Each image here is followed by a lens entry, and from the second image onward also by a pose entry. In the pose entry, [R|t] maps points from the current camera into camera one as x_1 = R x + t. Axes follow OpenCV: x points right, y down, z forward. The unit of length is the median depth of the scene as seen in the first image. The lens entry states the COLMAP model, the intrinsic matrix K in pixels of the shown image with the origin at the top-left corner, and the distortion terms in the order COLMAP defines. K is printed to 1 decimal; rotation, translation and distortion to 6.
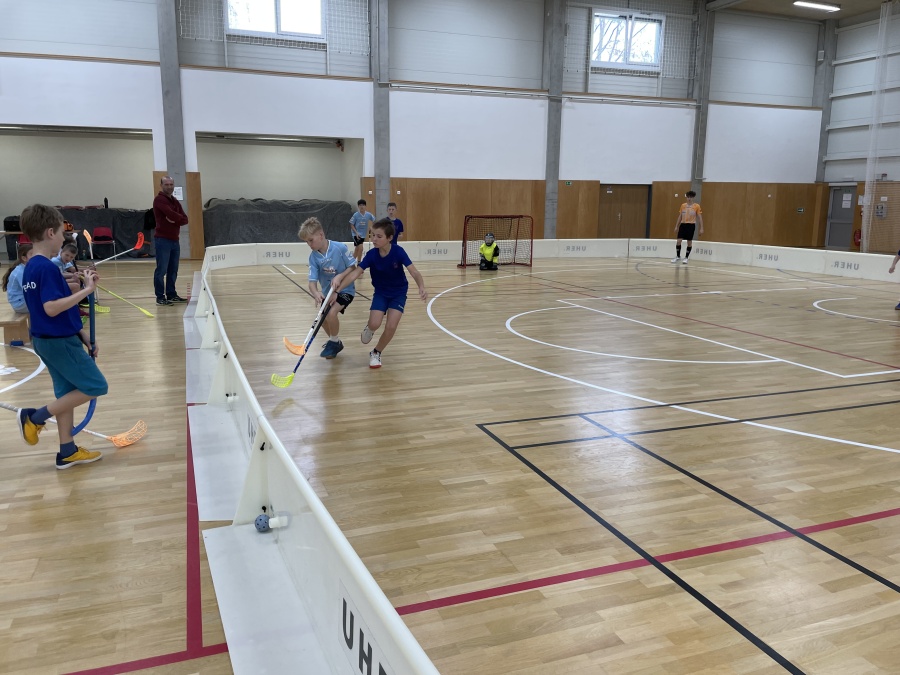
lens RADIAL K [[679.7, 0, 450.5], [0, 679.7, 321.3], [0, 0, 1]] dist [0.092147, -0.116248]
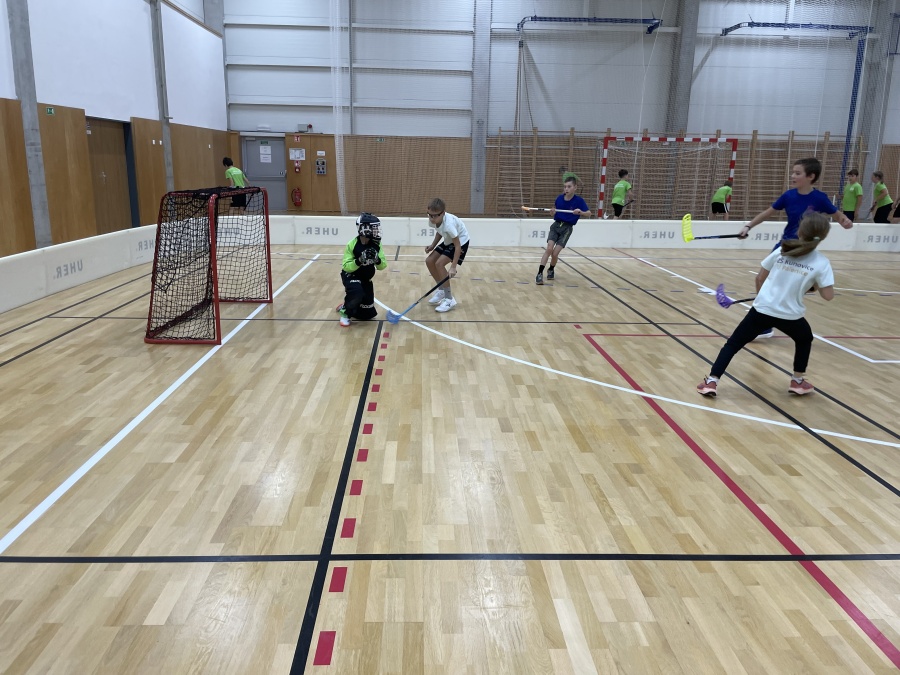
lens RADIAL K [[696.0, 0, 455.8], [0, 696.0, 307.0], [0, 0, 1]] dist [0.105857, -0.148760]
pose [[0.308795, -0.194438, 0.931042, -0.219531], [0.147725, 0.976807, 0.155000, -0.101883], [-0.939586, 0.089675, 0.330357, 0.575519]]
